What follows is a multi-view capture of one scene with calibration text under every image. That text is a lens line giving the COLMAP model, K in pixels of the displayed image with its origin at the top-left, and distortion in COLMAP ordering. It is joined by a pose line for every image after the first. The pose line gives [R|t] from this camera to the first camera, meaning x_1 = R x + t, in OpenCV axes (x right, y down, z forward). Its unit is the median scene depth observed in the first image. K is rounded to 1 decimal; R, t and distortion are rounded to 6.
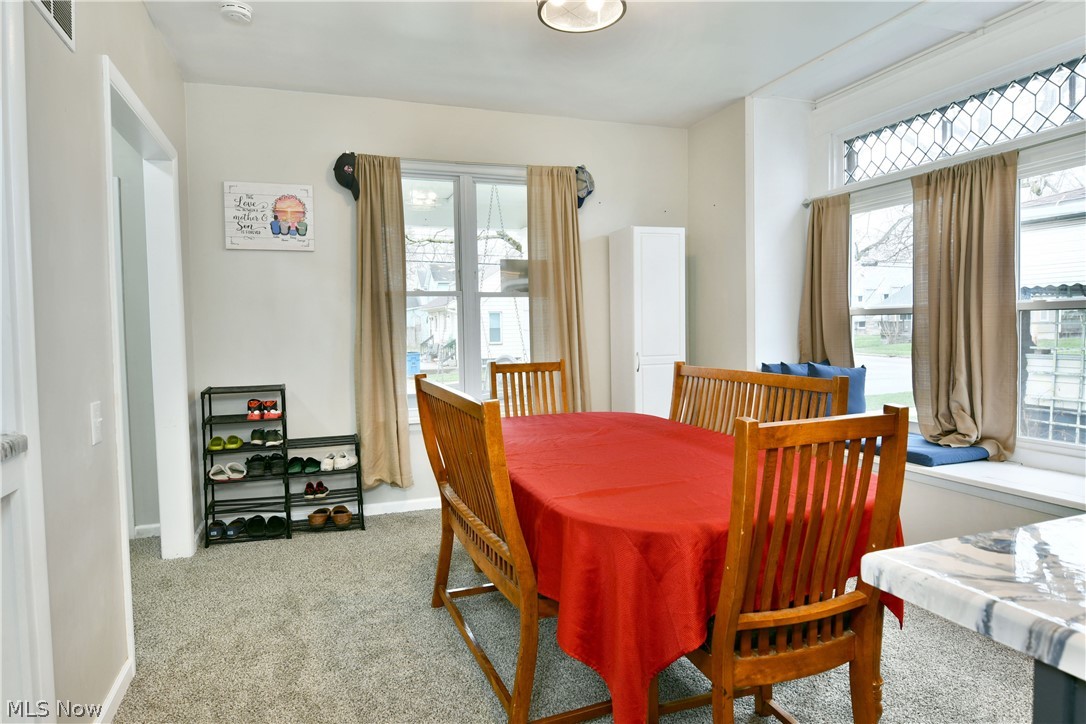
lens RADIAL K [[656.2, 0, 535.4], [0, 656.2, 360.4], [0, 0, 1]] dist [-0.016007, -0.001428]
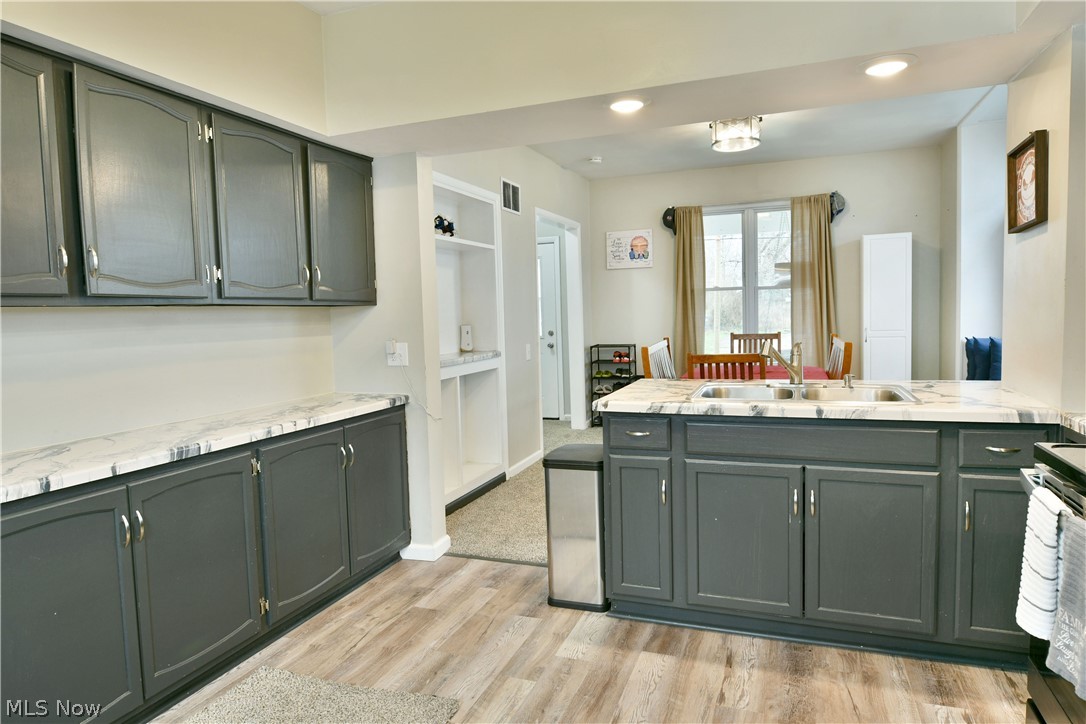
lens RADIAL K [[656.2, 0, 531.4], [0, 656.2, 346.1], [0, 0, 1]] dist [-0.016007, -0.001428]
pose [[0.748786, 0.029661, -0.662147, 0.572183], [-0.014137, 0.999486, 0.028786, -0.004322], [0.662661, -0.012194, 0.748821, -0.503924]]
